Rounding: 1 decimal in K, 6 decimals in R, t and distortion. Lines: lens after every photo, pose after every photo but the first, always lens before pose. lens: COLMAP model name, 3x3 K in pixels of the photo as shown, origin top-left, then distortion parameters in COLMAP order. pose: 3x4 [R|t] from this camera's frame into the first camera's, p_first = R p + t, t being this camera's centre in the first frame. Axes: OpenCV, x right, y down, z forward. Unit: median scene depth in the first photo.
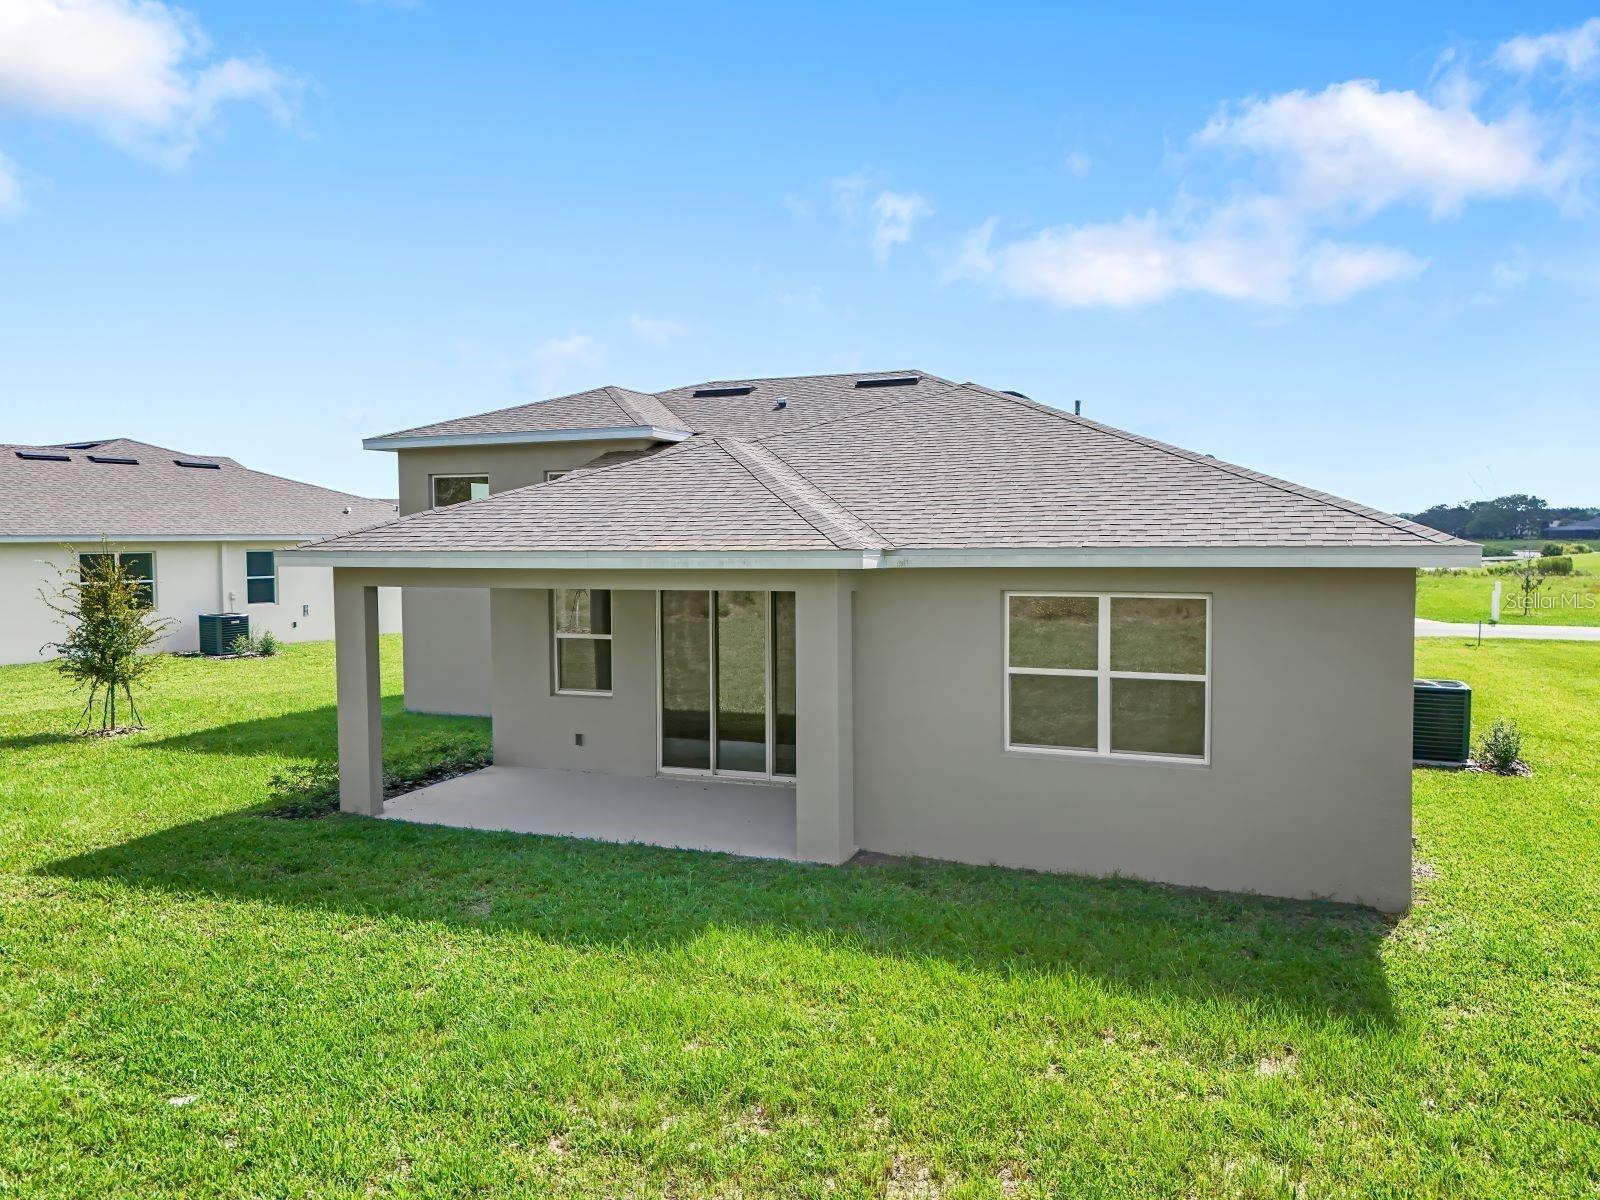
lens RADIAL K [[1182.2, 0, 800.0], [0, 1182.2, 600.0], [0, 0, 1]] dist [0.064624, -0.062445]
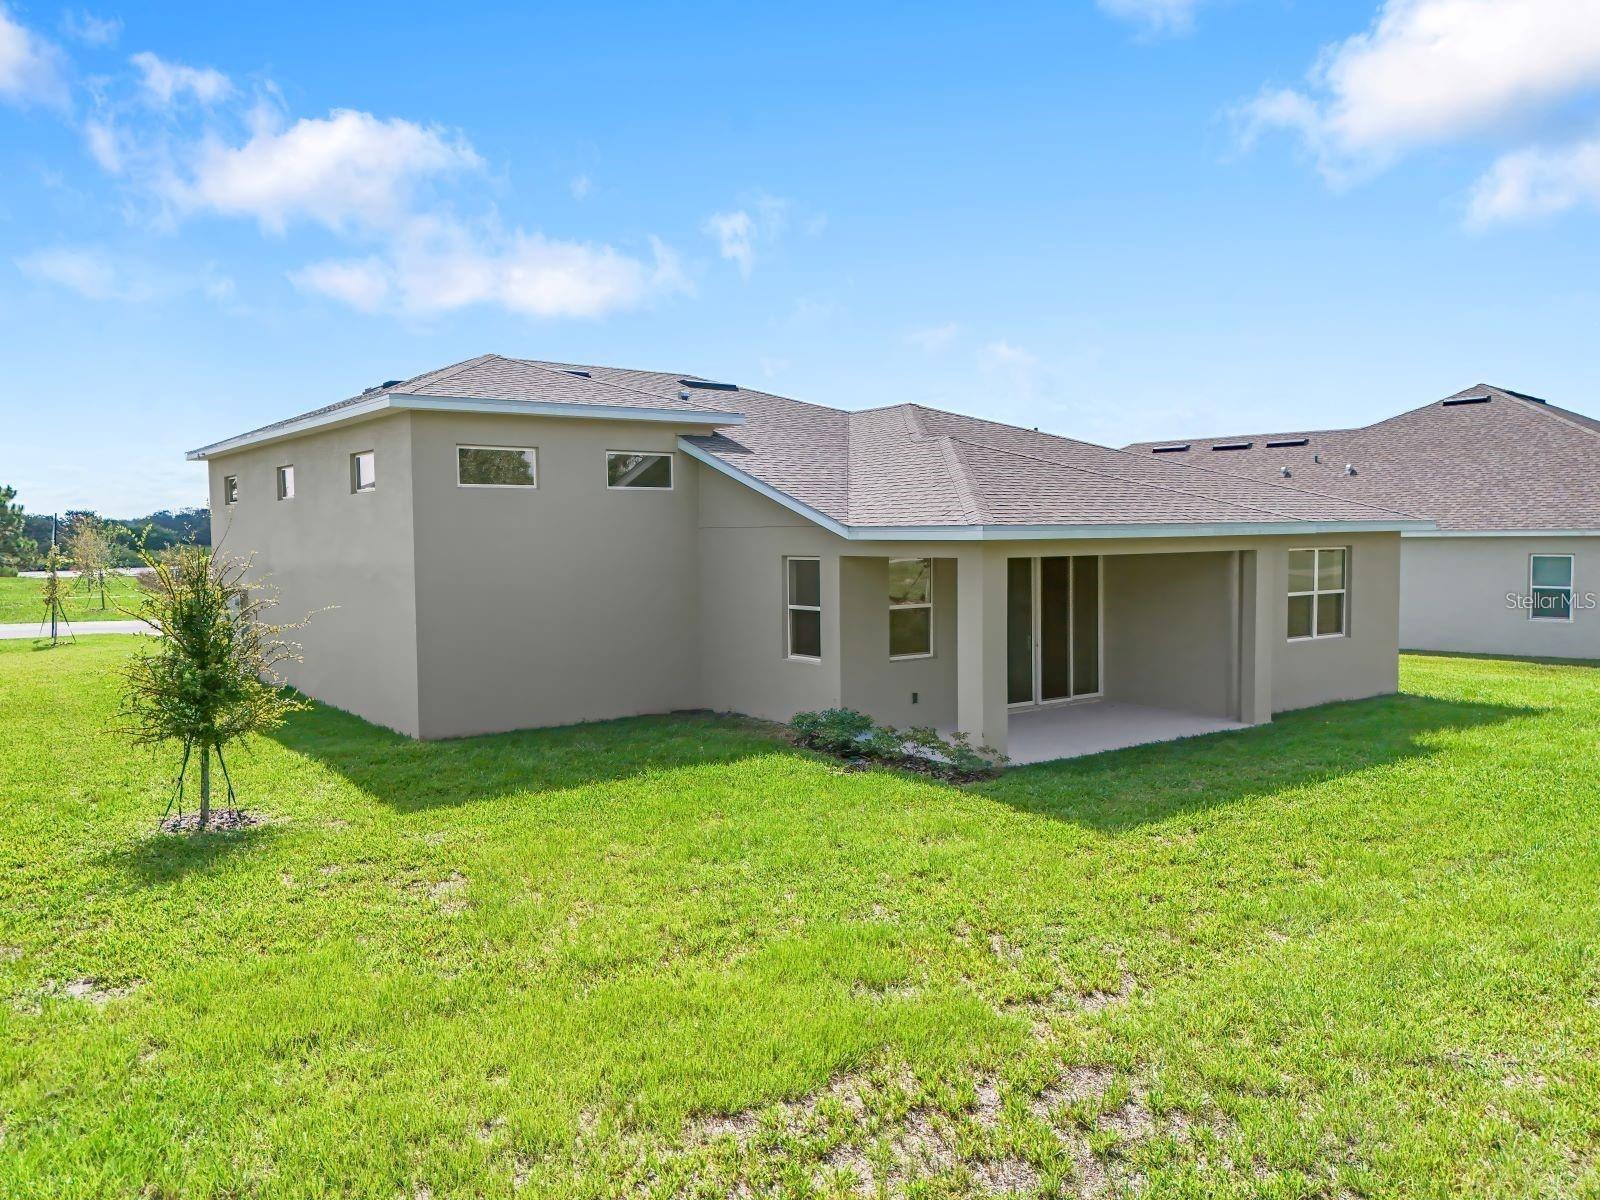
lens RADIAL K [[1182.2, 0, 800.0], [0, 1182.2, 600.0], [0, 0, 1]] dist [0.064624, -0.062445]
pose [[0.537155, -0.047471, 0.842147, -1.611756], [0.053483, 0.998323, 0.022161, -0.007363], [-0.841787, 0.033137, 0.538793, 0.664057]]
